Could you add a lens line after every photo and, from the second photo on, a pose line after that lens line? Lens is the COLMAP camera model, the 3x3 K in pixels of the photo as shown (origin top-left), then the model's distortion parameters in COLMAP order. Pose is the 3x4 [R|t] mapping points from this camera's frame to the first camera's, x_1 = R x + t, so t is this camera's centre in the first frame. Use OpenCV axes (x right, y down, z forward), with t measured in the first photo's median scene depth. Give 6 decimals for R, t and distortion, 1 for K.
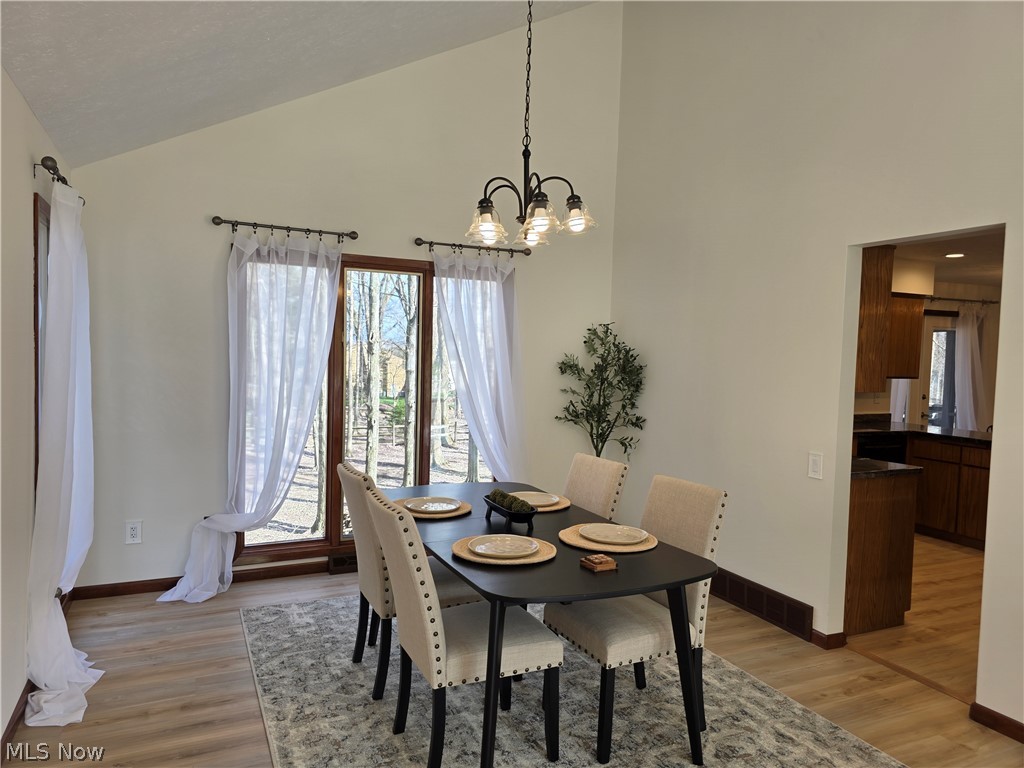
lens RADIAL K [[705.3, 0, 512.0], [0, 705.3, 384.0], [0, 0, 1]] dist [0.056979, -0.054301]
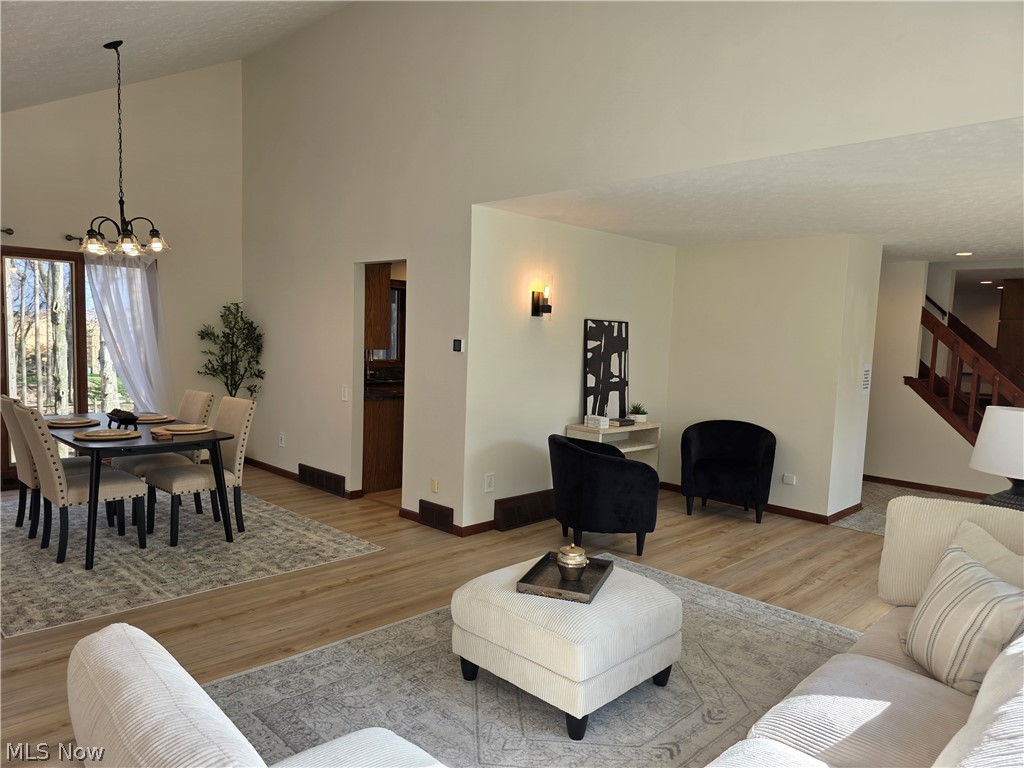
lens RADIAL K [[693.0, 0, 513.9], [0, 693.0, 394.3], [0, 0, 1]] dist [0.053055, -0.060901]
pose [[0.933567, -0.024750, 0.357547, 0.212857], [0.006095, 0.998565, 0.053206, 0.032537], [-0.358351, -0.047492, 0.932378, -0.670297]]
